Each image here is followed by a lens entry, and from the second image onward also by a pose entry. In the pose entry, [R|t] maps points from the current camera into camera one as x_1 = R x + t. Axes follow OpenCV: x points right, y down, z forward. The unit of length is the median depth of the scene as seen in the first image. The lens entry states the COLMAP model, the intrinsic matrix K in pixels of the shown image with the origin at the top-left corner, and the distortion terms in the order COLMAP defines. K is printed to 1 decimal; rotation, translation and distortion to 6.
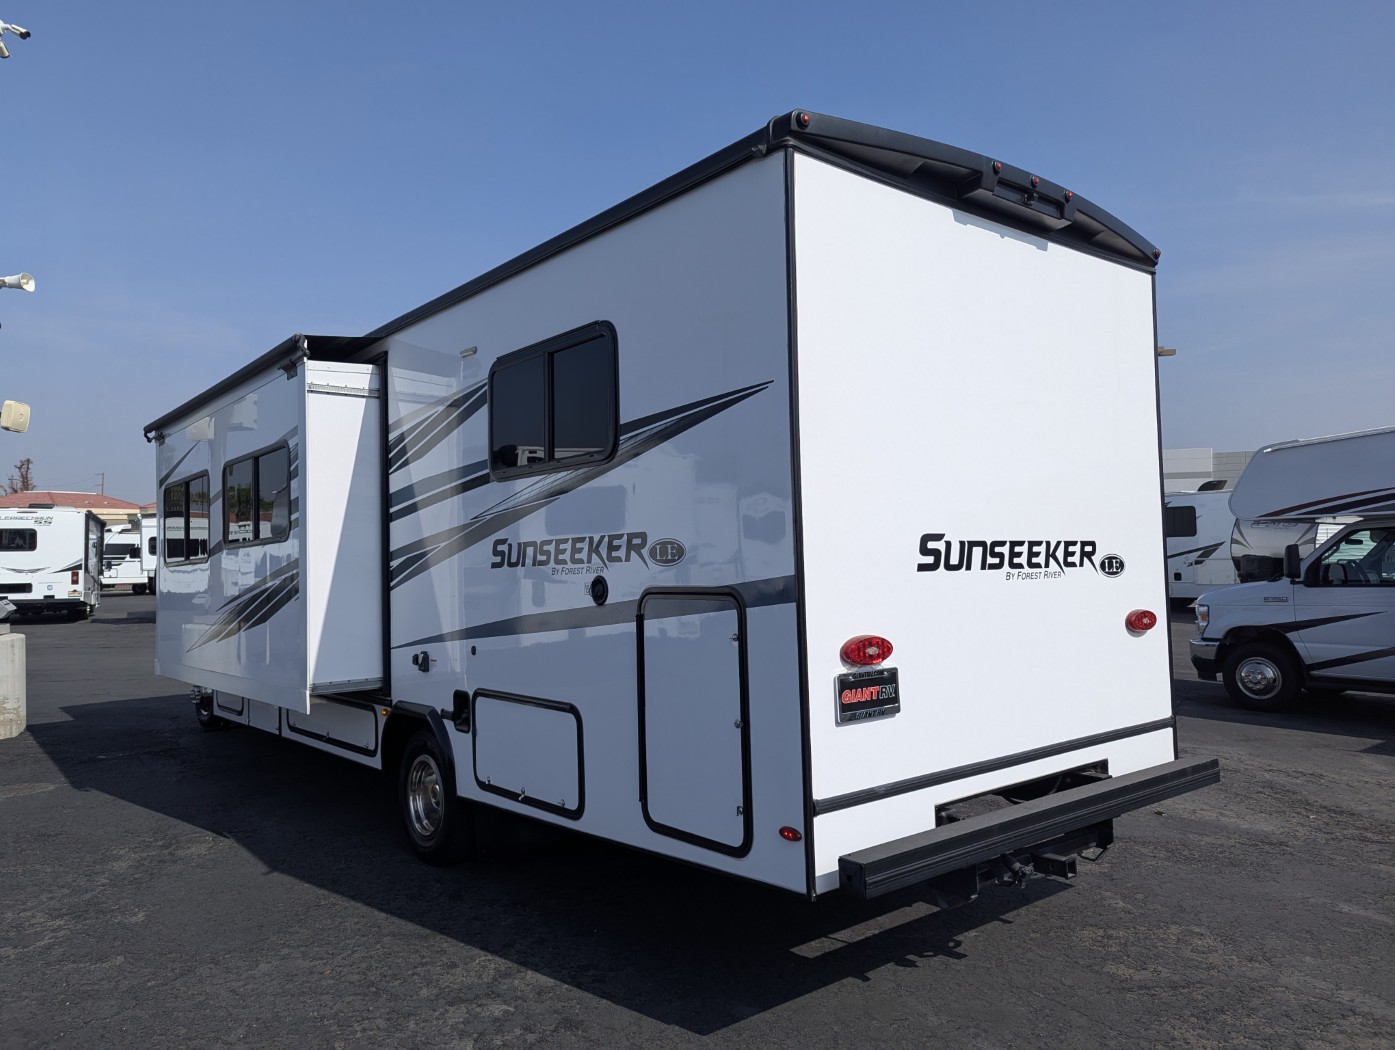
lens RADIAL K [[990.1, 0, 699.8], [0, 990.1, 527.4], [0, 0, 1]] dist [0.057748, -0.060100]
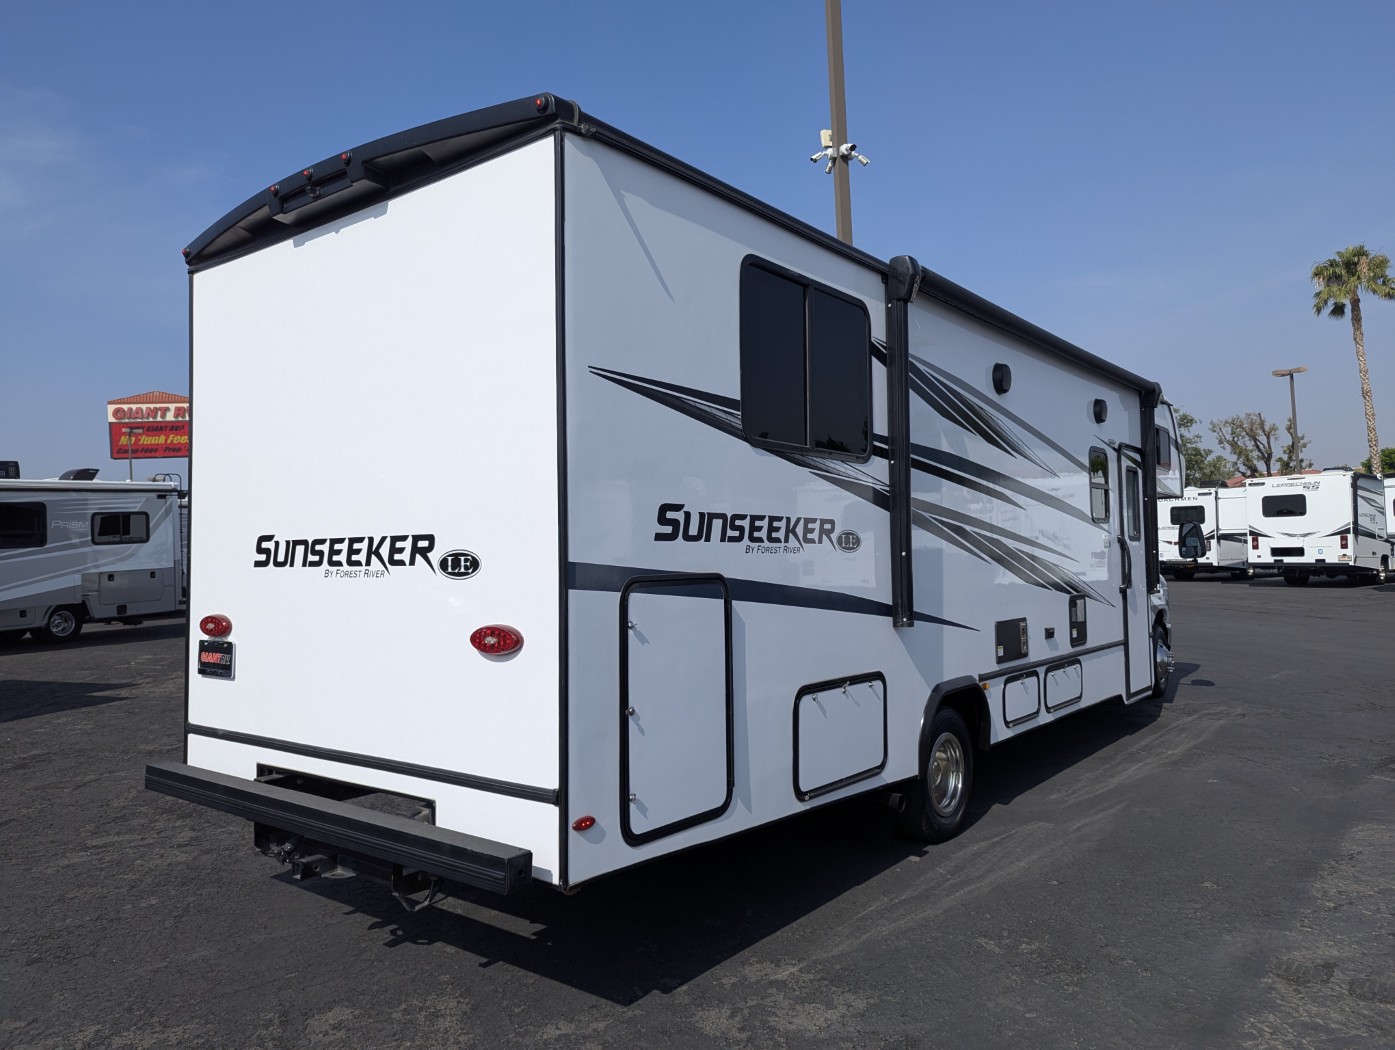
lens RADIAL K [[994.1, 0, 699.2], [0, 994.1, 522.3], [0, 0, 1]] dist [0.057795, -0.058904]
pose [[0.209131, -0.014515, -0.977780, 1.312662], [0.050543, 0.998714, -0.004015, 0.019088], [0.976580, -0.048580, 0.209596, 1.096892]]
